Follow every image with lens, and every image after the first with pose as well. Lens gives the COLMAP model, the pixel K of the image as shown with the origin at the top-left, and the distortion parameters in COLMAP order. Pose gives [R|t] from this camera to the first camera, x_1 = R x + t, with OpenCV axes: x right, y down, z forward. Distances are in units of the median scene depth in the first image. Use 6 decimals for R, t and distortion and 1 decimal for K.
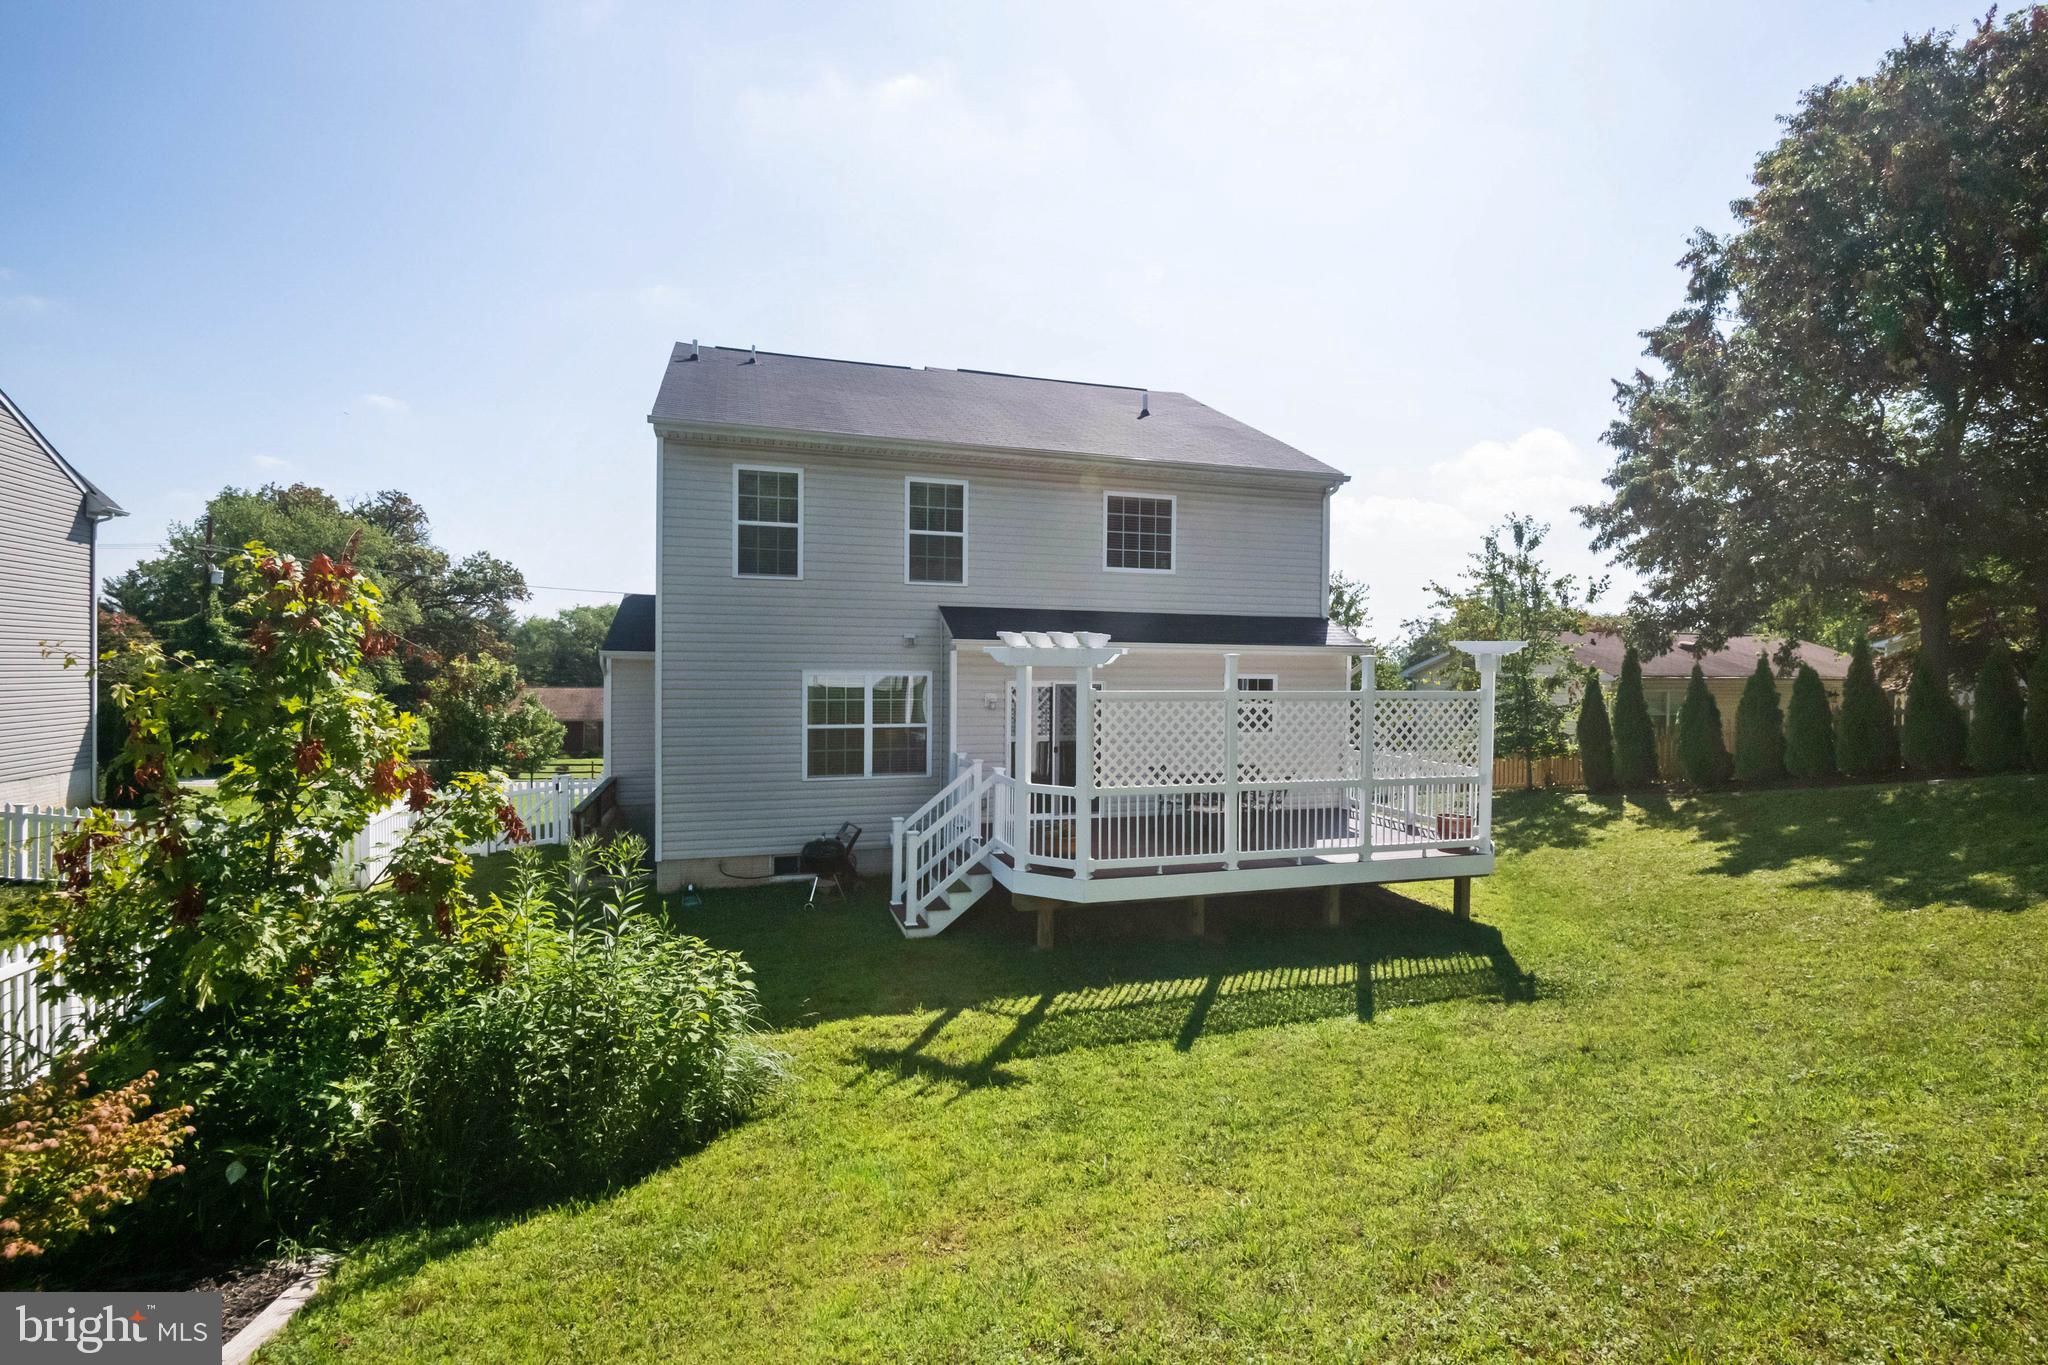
lens RADIAL K [[956.1, 0, 1027.4], [0, 956.1, 678.7], [0, 0, 1]] dist [-0.007510, -0.015147]
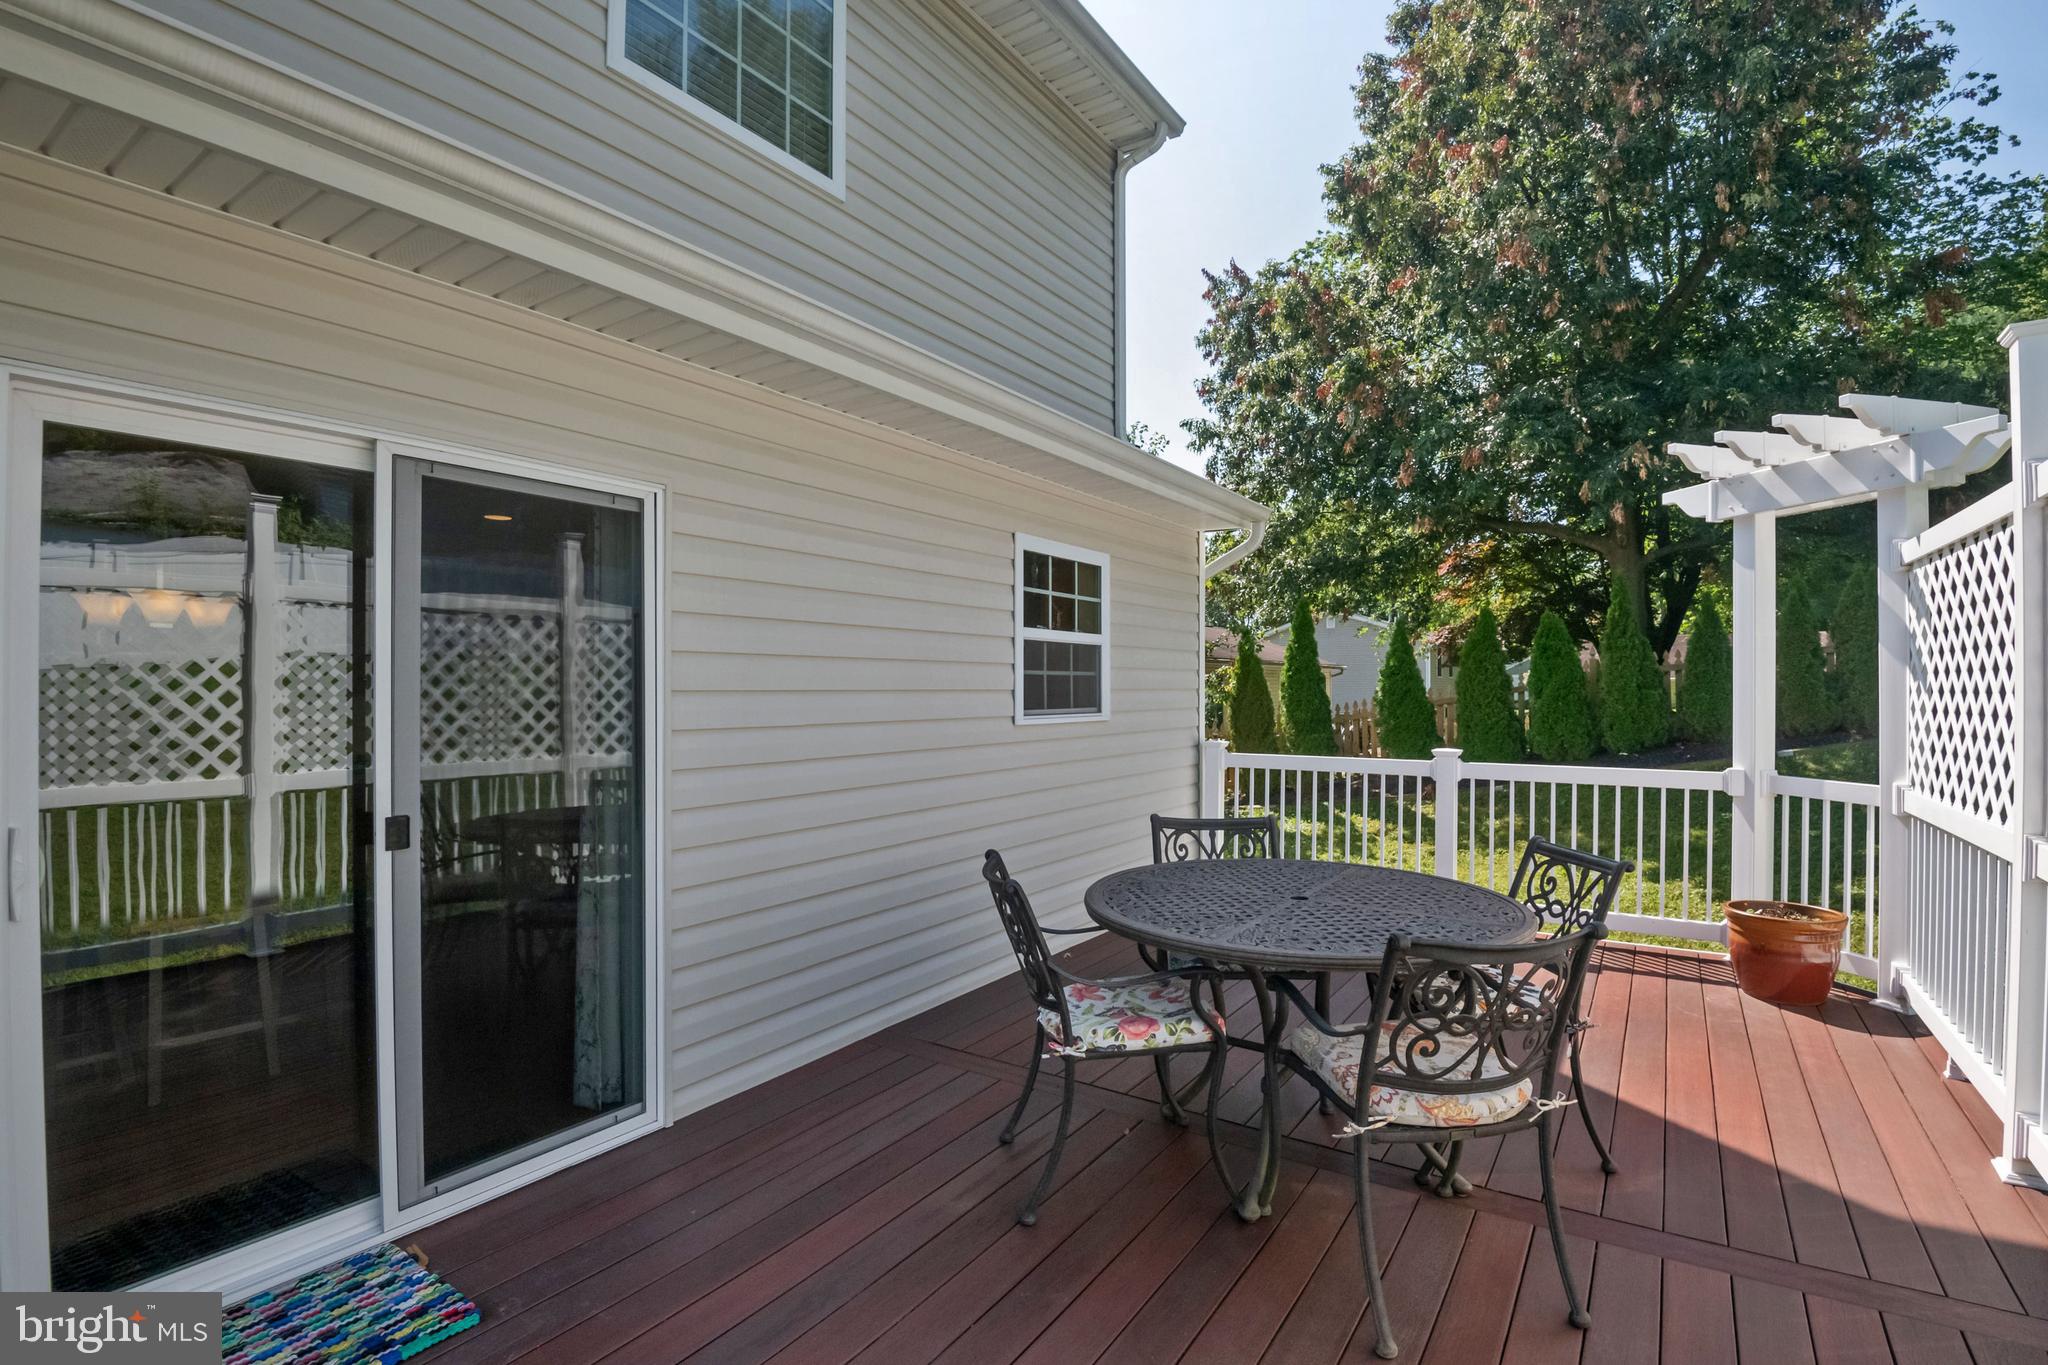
lens RADIAL K [[956.1, 0, 1015.0], [0, 956.1, 682.3], [0, 0, 1]] dist [-0.007510, -0.015147]
pose [[0.793046, -0.006491, 0.609128, 0.015547], [0.016319, 0.999811, -0.010592, 0.052773], [-0.608944, 0.018340, 0.793002, 0.827416]]
